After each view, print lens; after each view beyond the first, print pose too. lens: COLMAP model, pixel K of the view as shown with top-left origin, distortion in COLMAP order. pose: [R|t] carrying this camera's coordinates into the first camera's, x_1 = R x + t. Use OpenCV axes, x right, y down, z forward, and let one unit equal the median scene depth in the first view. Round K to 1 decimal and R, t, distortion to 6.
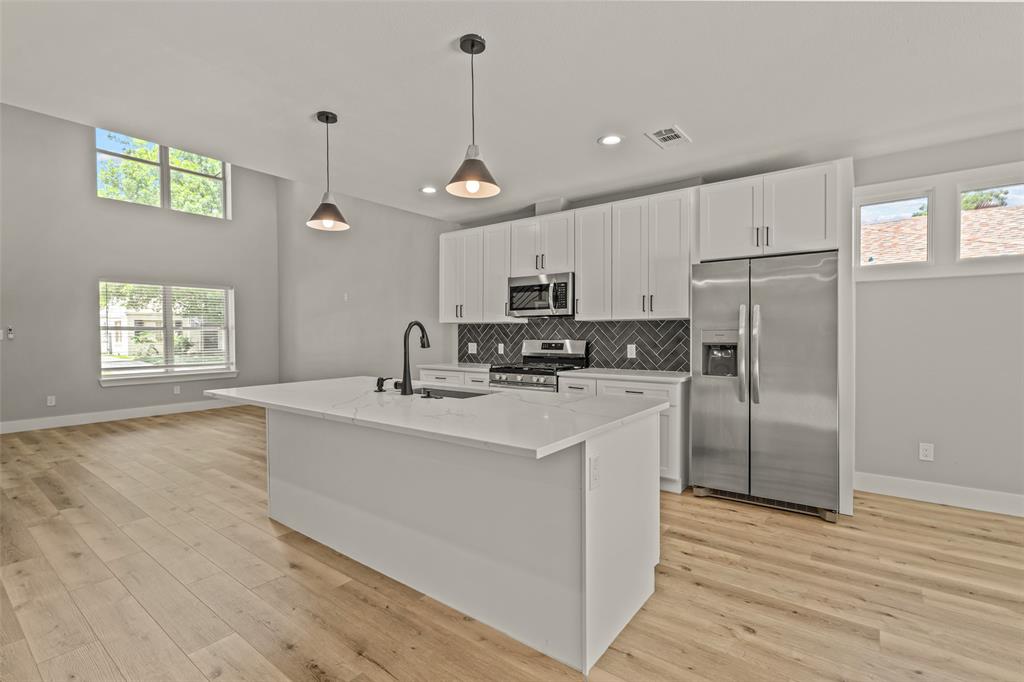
lens RADIAL K [[466.3, 0, 508.7], [0, 466.3, 336.6], [0, 0, 1]] dist [-0.001713, 0.000499]
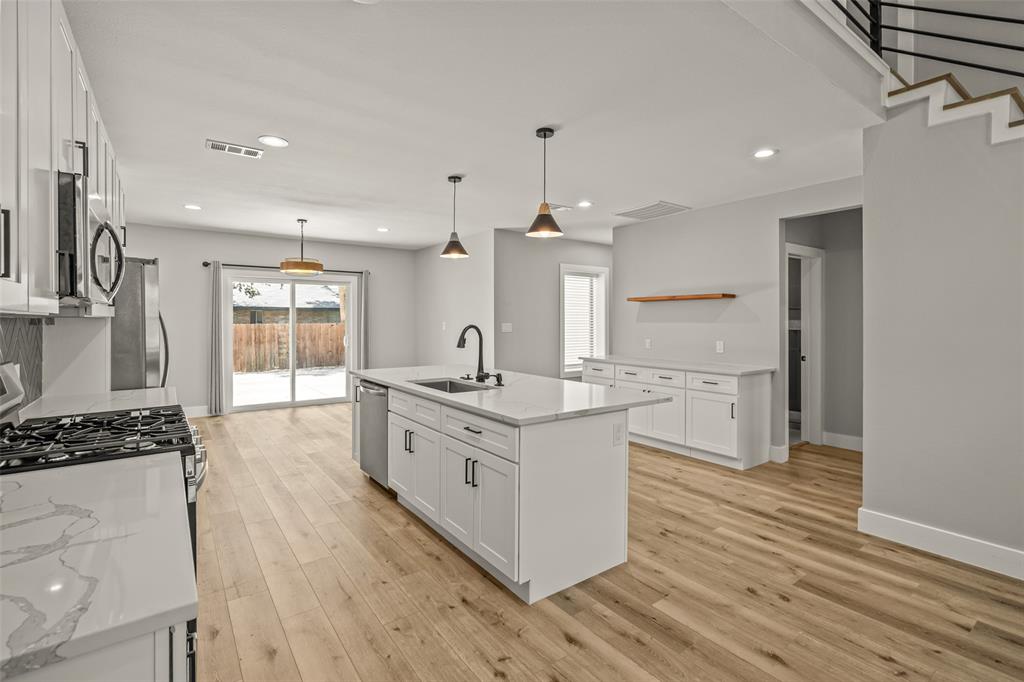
lens RADIAL K [[471.9, 0, 507.2], [0, 471.9, 315.7], [0, 0, 1]] dist [-0.003215, 0.000009]
pose [[-0.958333, 0.006293, 0.285585, -0.543625], [0.004675, 0.999969, -0.006349, -0.041016], [-0.285616, -0.004750, -0.958332, 1.821804]]
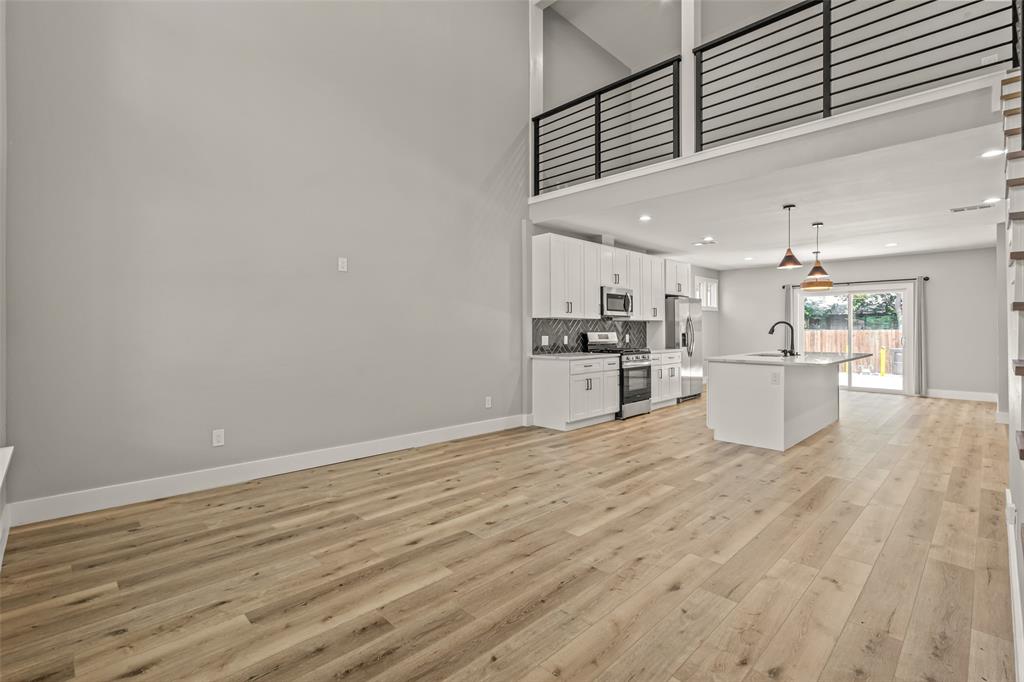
lens RADIAL K [[471.2, 0, 509.9], [0, 471.2, 324.8], [0, 0, 1]] dist [-0.003910, 0.000267]
pose [[0.141029, 0.014236, 0.989903, -2.071167], [0.004851, 0.999875, -0.015070, 0.006890], [-0.989994, 0.006928, 0.140942, 1.611468]]
